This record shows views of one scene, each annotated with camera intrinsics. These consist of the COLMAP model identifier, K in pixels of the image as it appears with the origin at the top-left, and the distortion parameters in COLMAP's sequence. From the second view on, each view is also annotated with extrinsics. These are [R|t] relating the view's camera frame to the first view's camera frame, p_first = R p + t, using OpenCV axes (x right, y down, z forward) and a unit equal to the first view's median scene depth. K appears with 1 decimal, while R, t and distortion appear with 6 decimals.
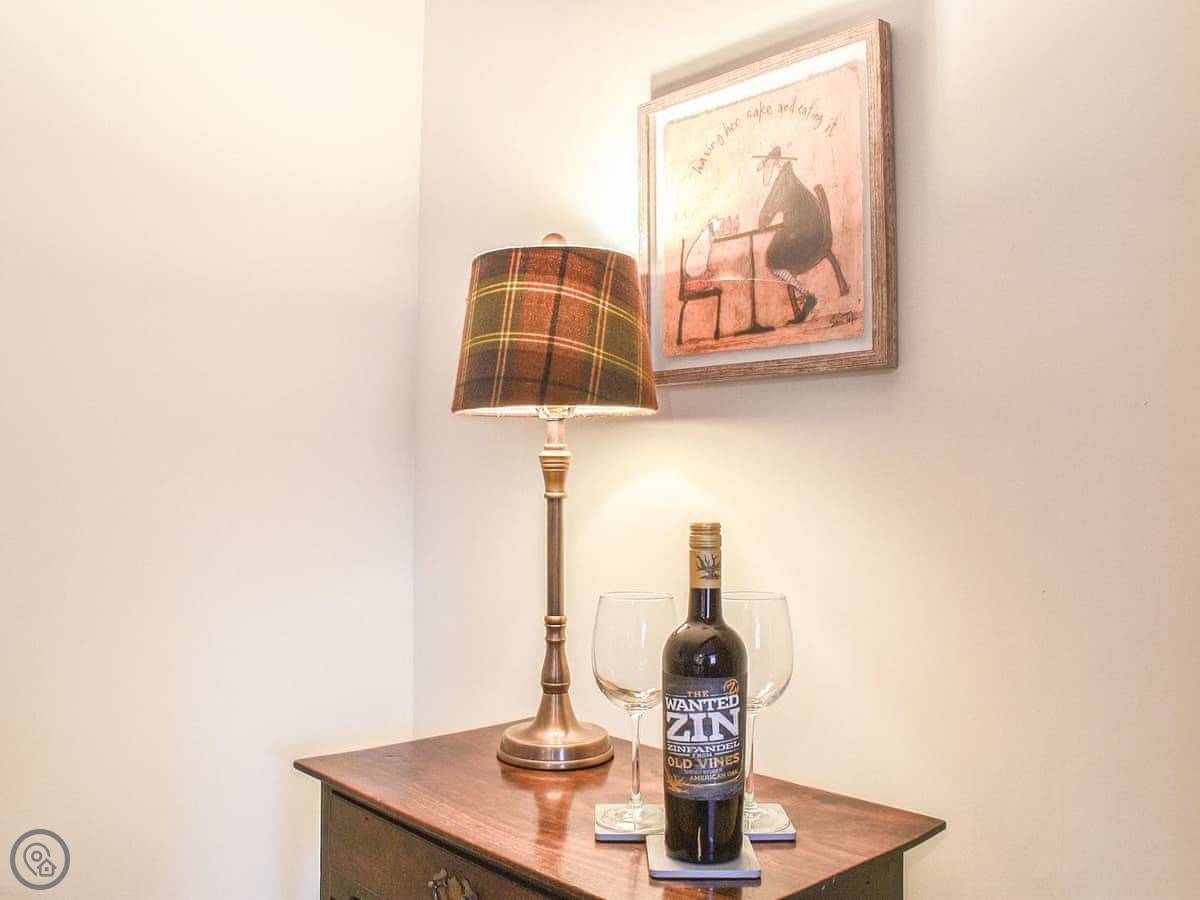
lens RADIAL K [[1107.2, 0, 604.4], [0, 1107.2, 451.2], [0, 0, 1]] dist [-0.098399, 0.000000]
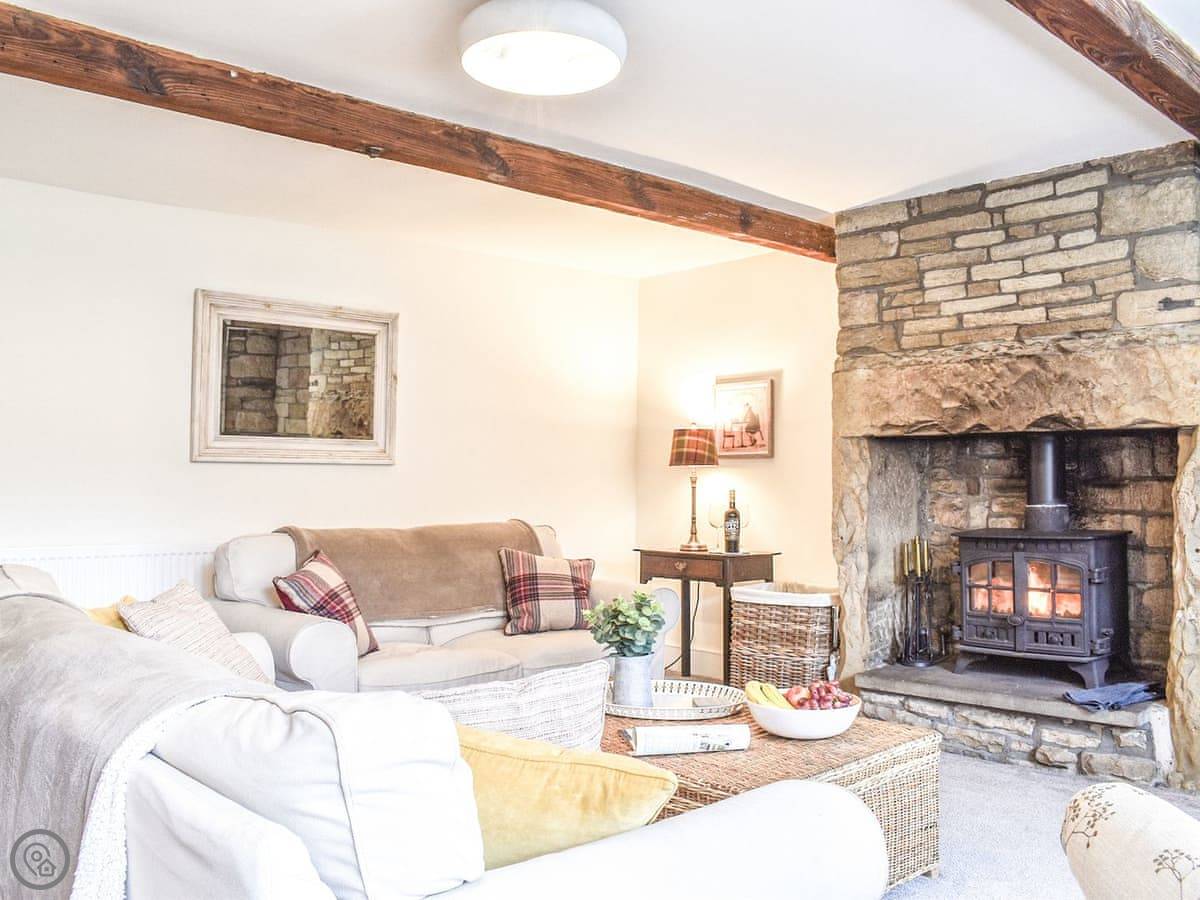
lens RADIAL K [[968.1, 0, 602.1], [0, 968.1, 455.6], [0, 0, 1]] dist [-0.111437, 0.032662]
pose [[0.999861, 0.003068, -0.016396, -0.351729], [-0.003310, 0.999886, -0.014752, -0.021306], [0.016349, 0.014804, 0.999757, -2.800086]]
